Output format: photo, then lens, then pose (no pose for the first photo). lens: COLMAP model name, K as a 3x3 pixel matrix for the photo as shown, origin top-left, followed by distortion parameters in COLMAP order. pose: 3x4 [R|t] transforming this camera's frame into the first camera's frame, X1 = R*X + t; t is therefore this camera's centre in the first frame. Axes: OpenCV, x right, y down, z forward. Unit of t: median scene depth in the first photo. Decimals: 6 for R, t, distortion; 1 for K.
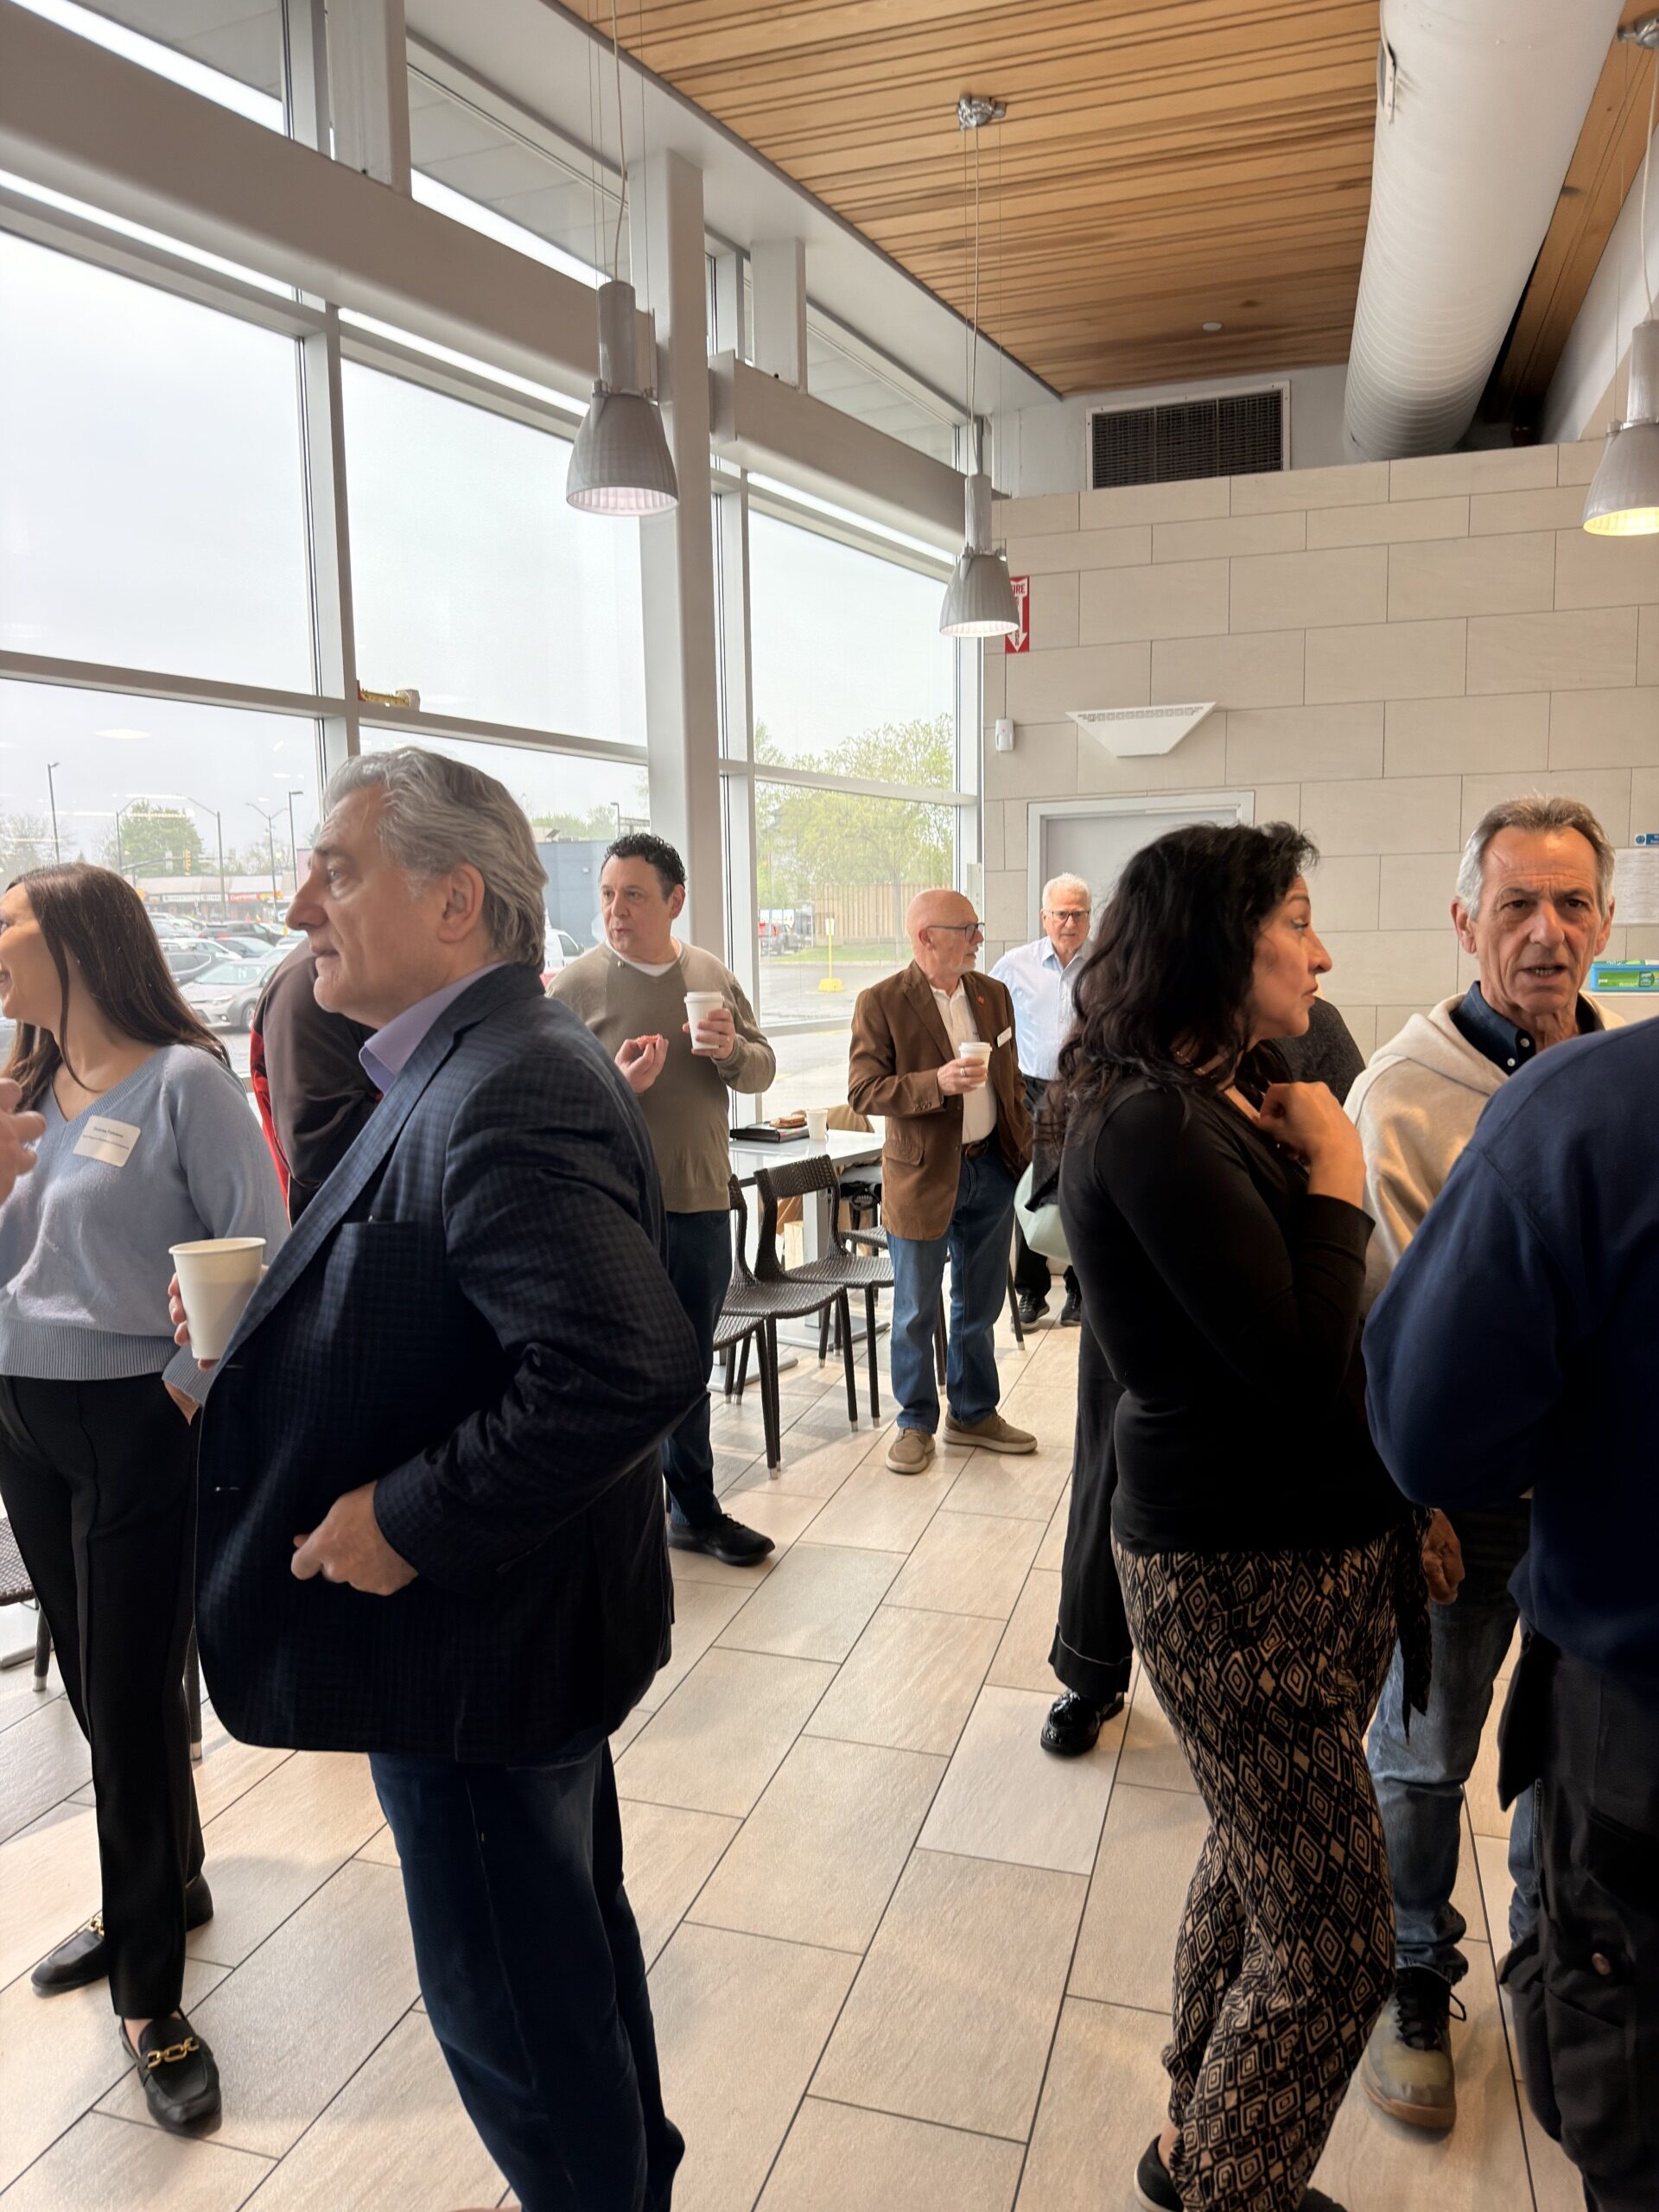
lens RADIAL K [[1556.3, 0, 829.5], [0, 1556.3, 1106.0], [0, 0, 1]] dist [-0.000289, 0.002285]
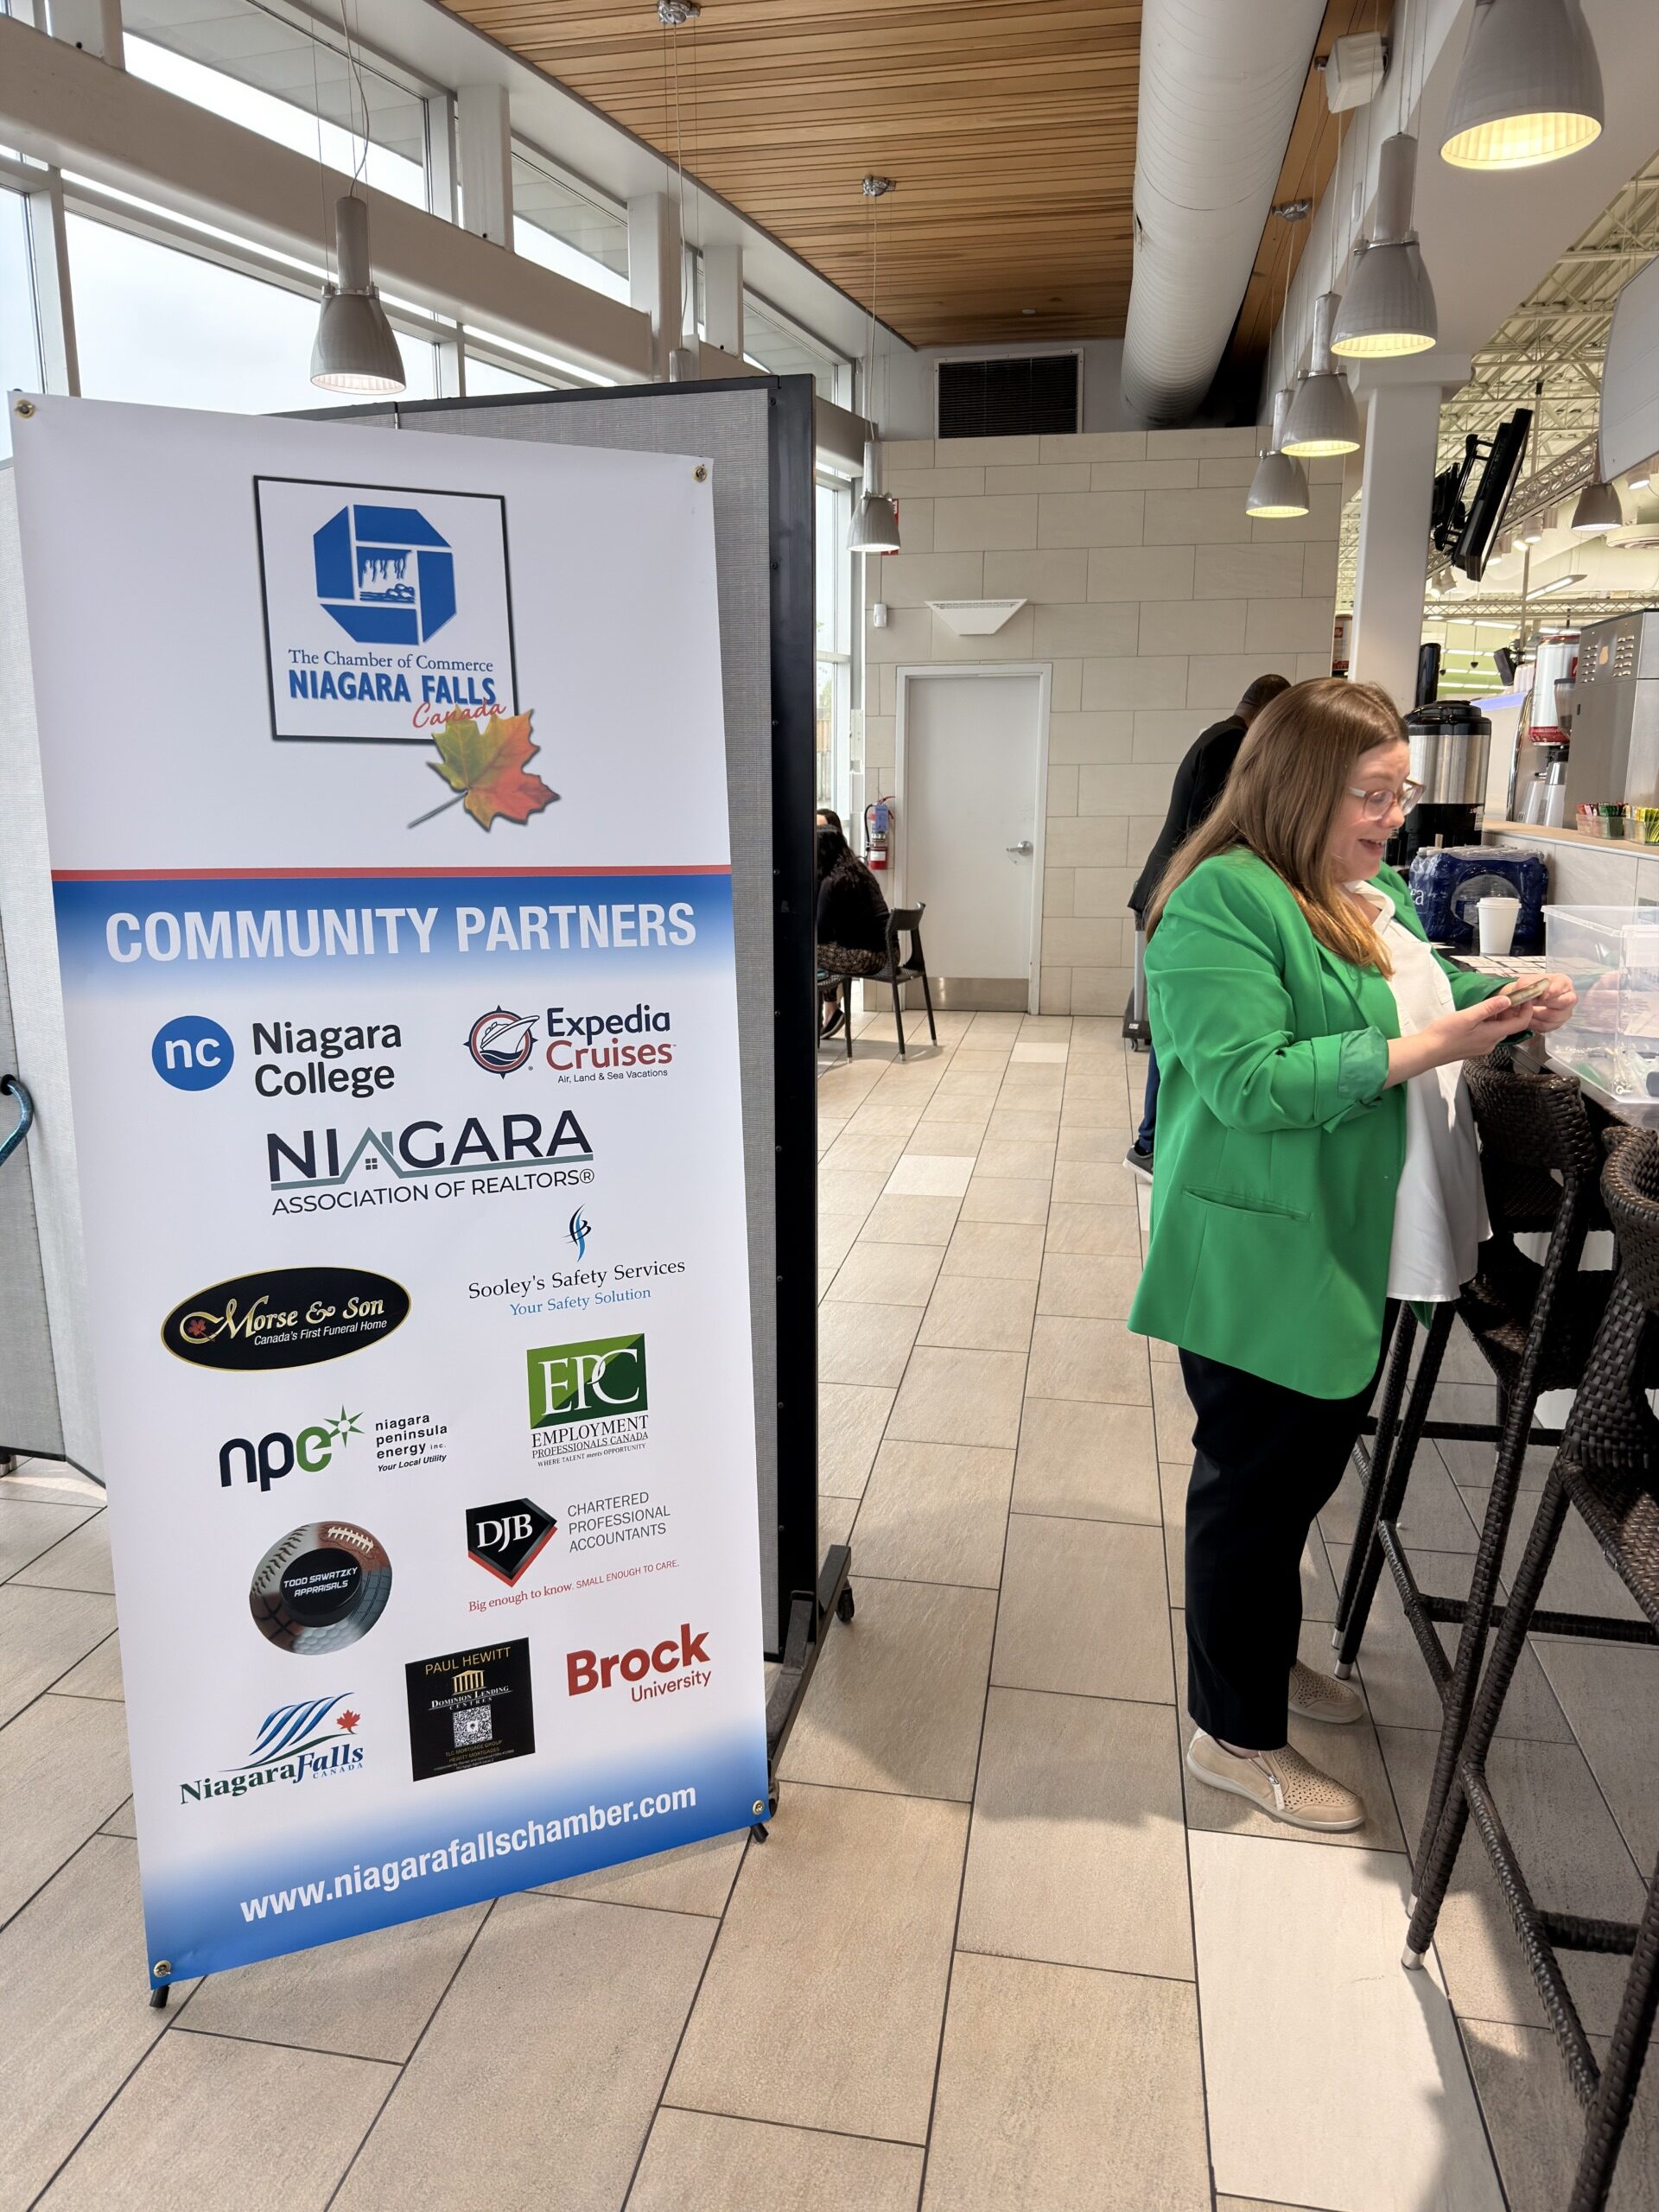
lens RADIAL K [[1506.7, 0, 829.5], [0, 1506.7, 1106.0], [0, 0, 1]] dist [0.007277, 0.001193]
pose [[0.992616, -0.012375, 0.120668, -0.110355], [-0.000710, 0.994173, 0.107798, 0.059055], [-0.121299, -0.107088, 0.986823, -0.415323]]
